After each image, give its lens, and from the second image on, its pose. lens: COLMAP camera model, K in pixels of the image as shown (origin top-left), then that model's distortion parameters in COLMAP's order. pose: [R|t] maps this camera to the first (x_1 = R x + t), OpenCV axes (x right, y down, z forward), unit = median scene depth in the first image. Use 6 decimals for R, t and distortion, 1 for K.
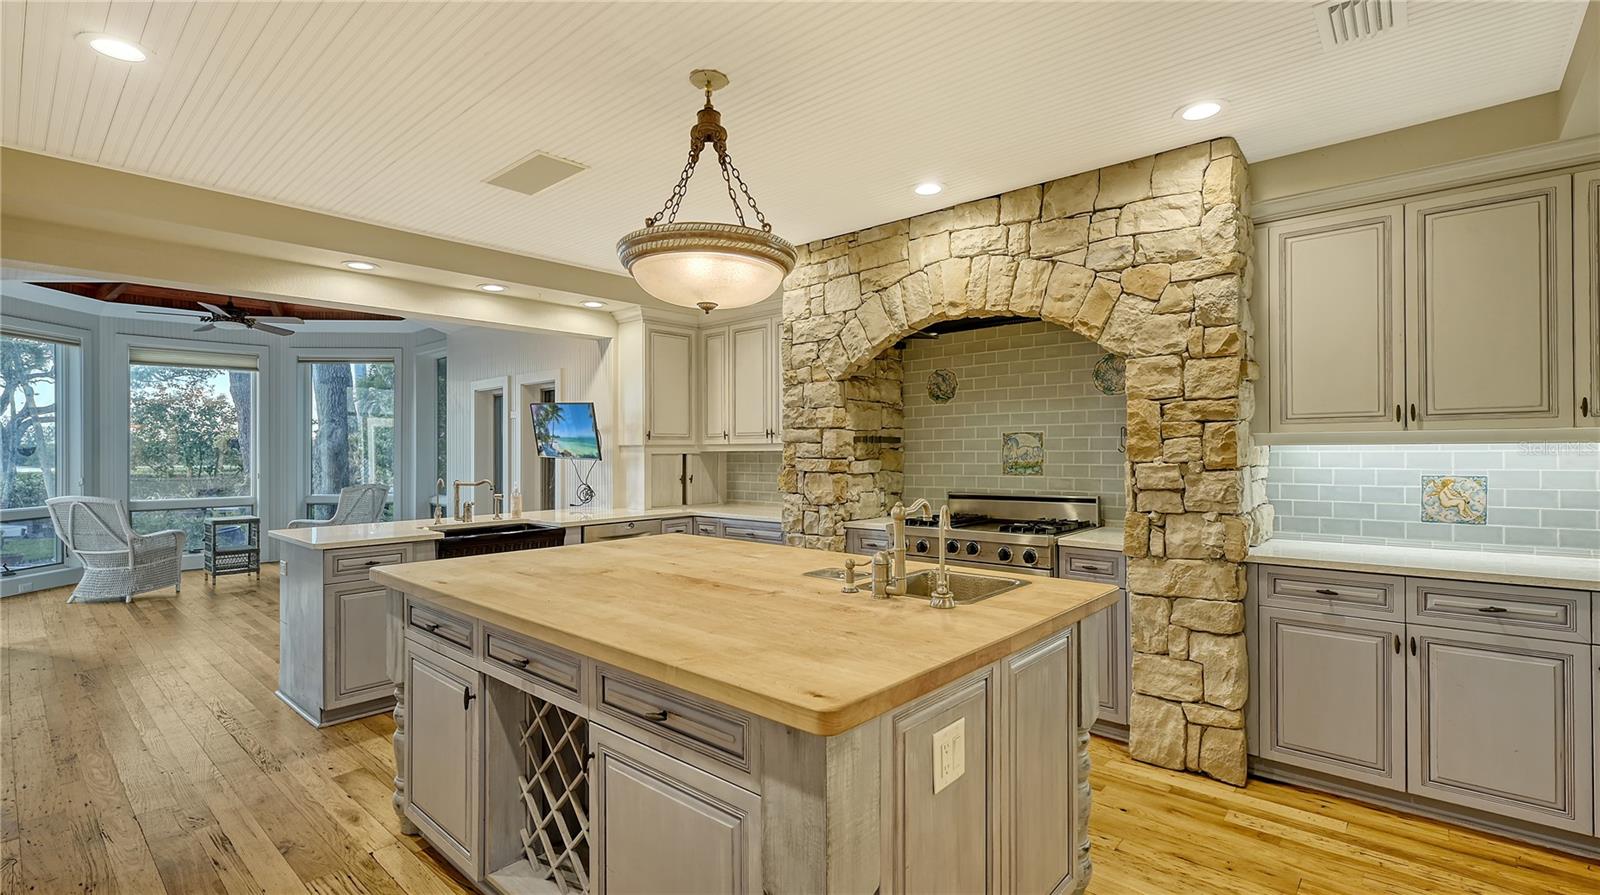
lens RADIAL K [[722.6, 0, 800.0], [0, 722.6, 447.5], [0, 0, 1]] dist [-0.000866, -0.000187]
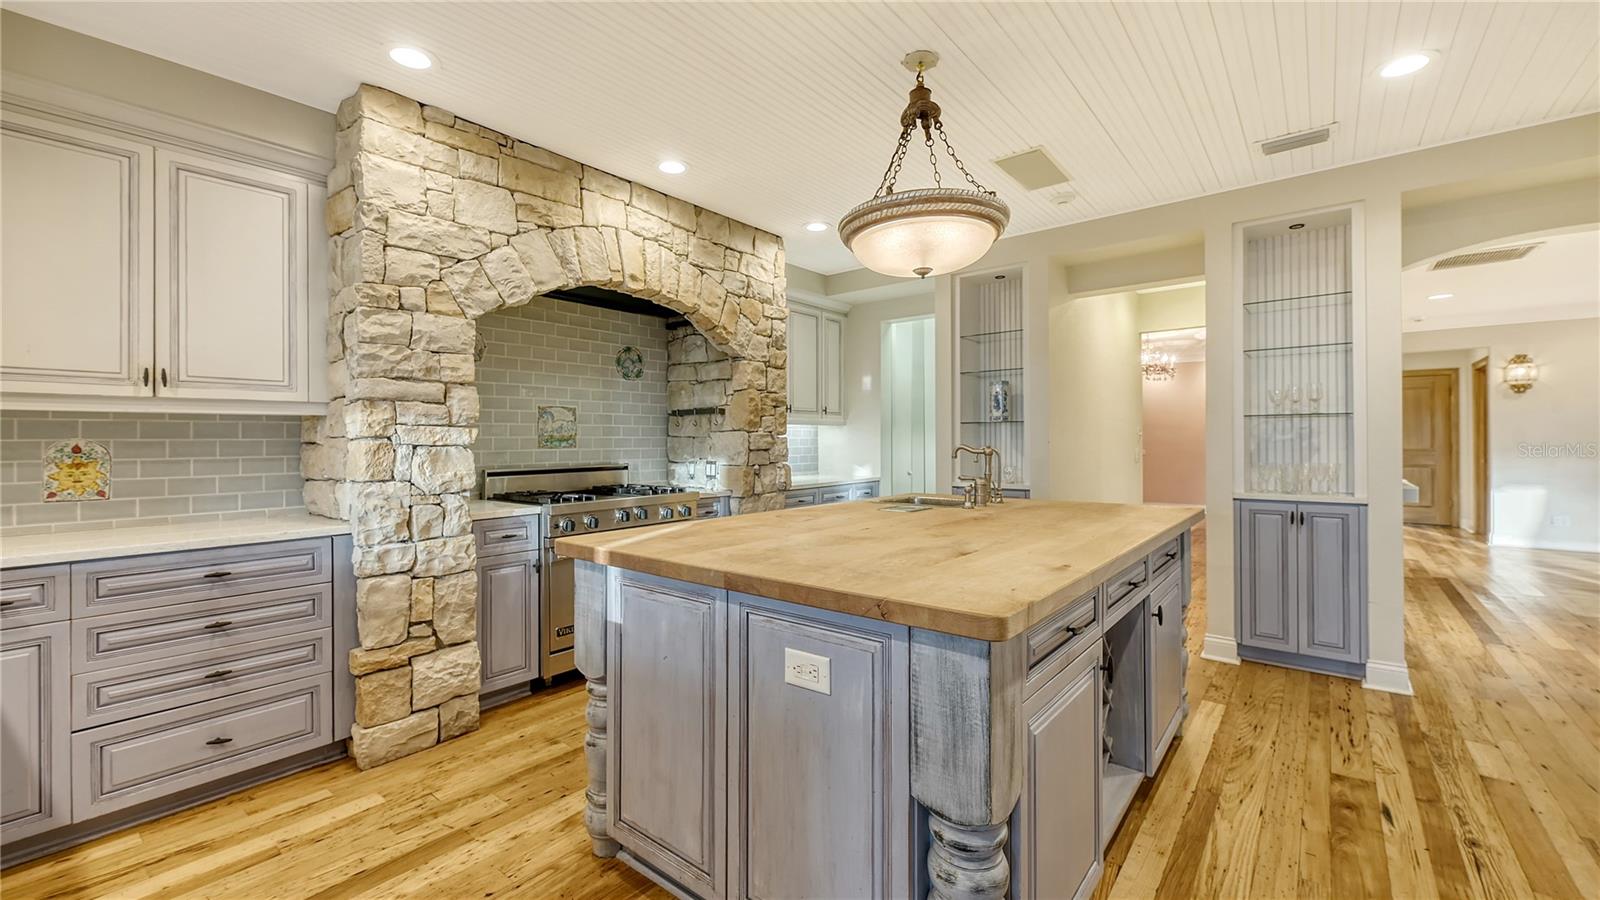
lens RADIAL K [[638.5, 0, 800.0], [0, 638.5, 450.0], [0, 0, 1]] dist [-0.001183, -0.000044]
pose [[-0.040033, -0.006966, 0.999174, -0.664558], [0.002865, 0.999971, 0.007086, 0.038607], [-0.999194, 0.003146, -0.040012, 0.756679]]
